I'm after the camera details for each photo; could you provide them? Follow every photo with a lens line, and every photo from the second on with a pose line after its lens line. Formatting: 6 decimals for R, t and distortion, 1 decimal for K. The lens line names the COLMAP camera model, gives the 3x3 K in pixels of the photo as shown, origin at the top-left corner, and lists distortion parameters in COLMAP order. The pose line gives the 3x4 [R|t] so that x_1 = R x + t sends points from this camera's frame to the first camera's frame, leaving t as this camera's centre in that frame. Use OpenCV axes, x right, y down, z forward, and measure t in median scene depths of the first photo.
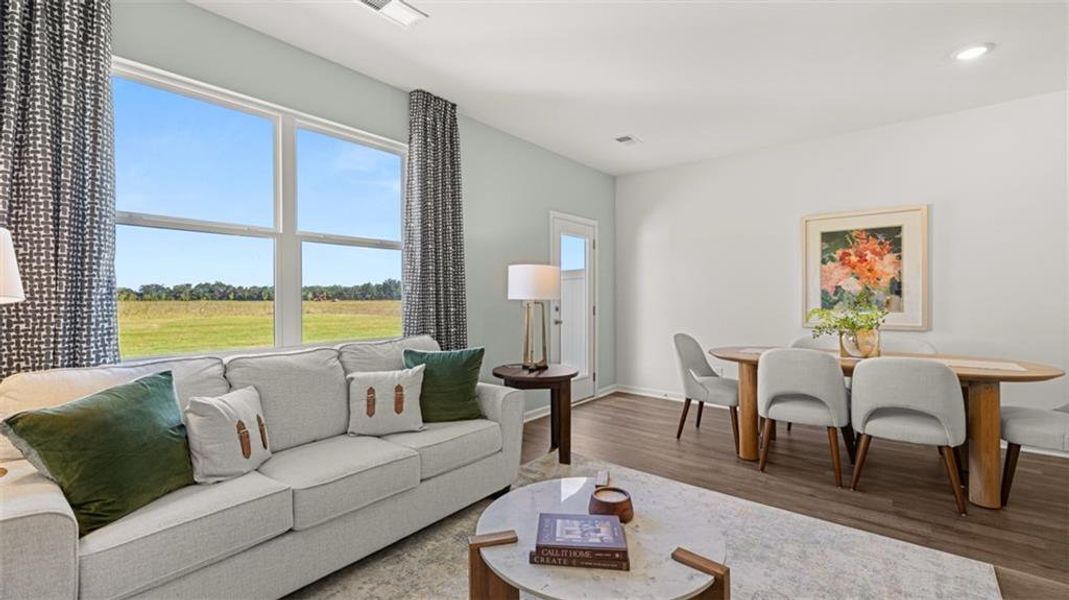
lens RADIAL K [[448.4, 0, 530.1], [0, 448.4, 300.2], [0, 0, 1]] dist [0.005086, 0.000001]
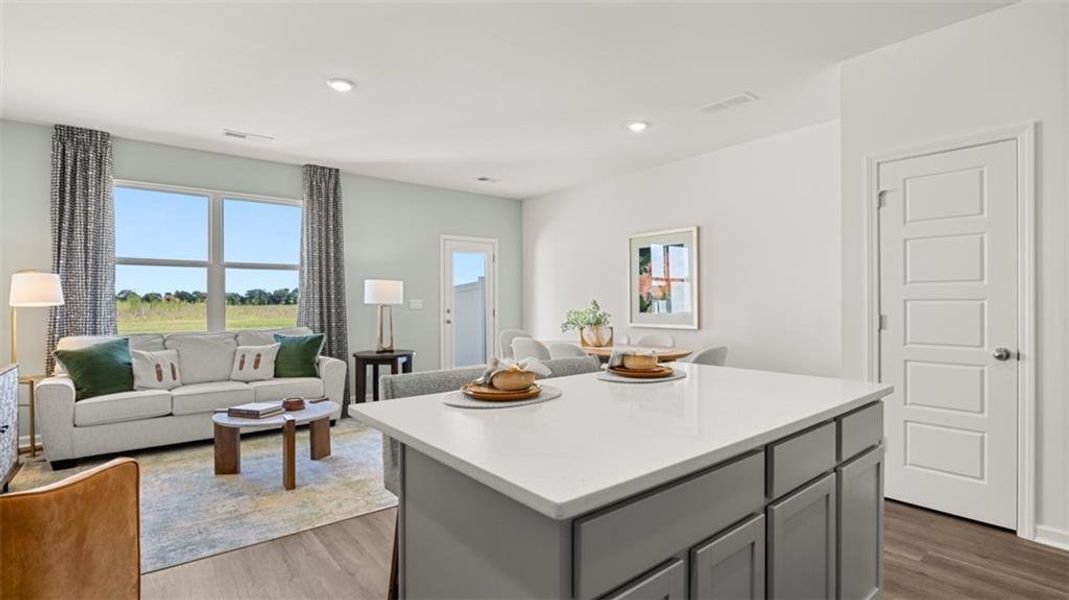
lens RADIAL K [[504.2, 0, 545.8], [0, 504.2, 302.8], [0, 0, 1]] dist [-0.008747, 0.002045]
pose [[0.981702, 0.000521, -0.190421, 0.982239], [-0.001253, 0.999992, -0.003724, 0.002951], [0.190417, 0.003895, 0.981696, -0.577104]]
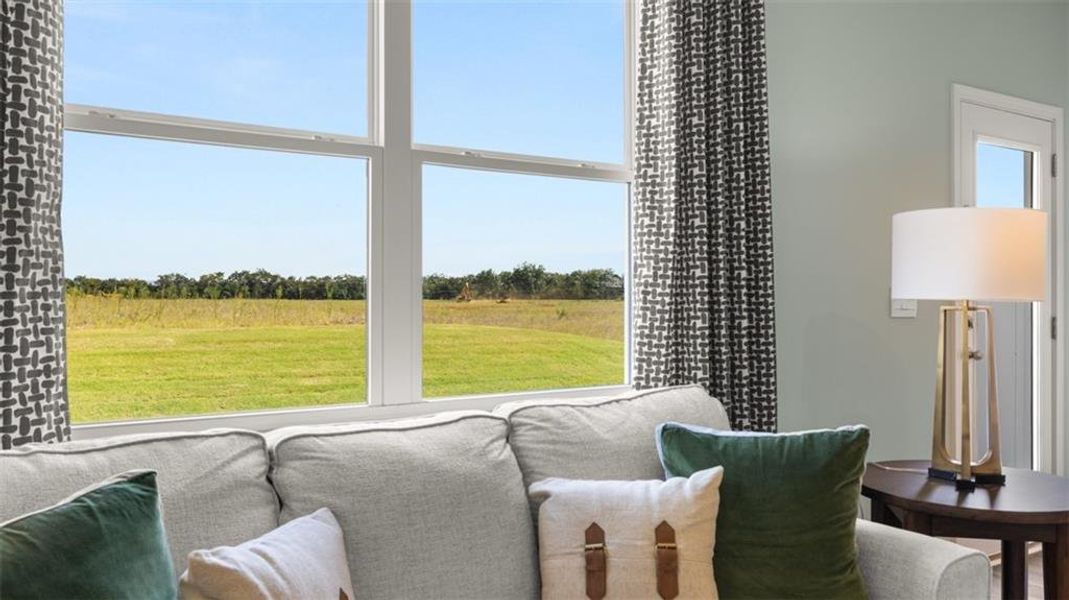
lens RADIAL K [[831.4, 0, 531.4], [0, 831.4, 295.1], [0, 0, 1]] dist [0.005866, -0.004179]
pose [[0.957697, 0.003470, -0.287757, -0.170736], [-0.005364, 0.999969, -0.005793, 0.000693], [0.287728, 0.007091, 0.957686, 0.250228]]
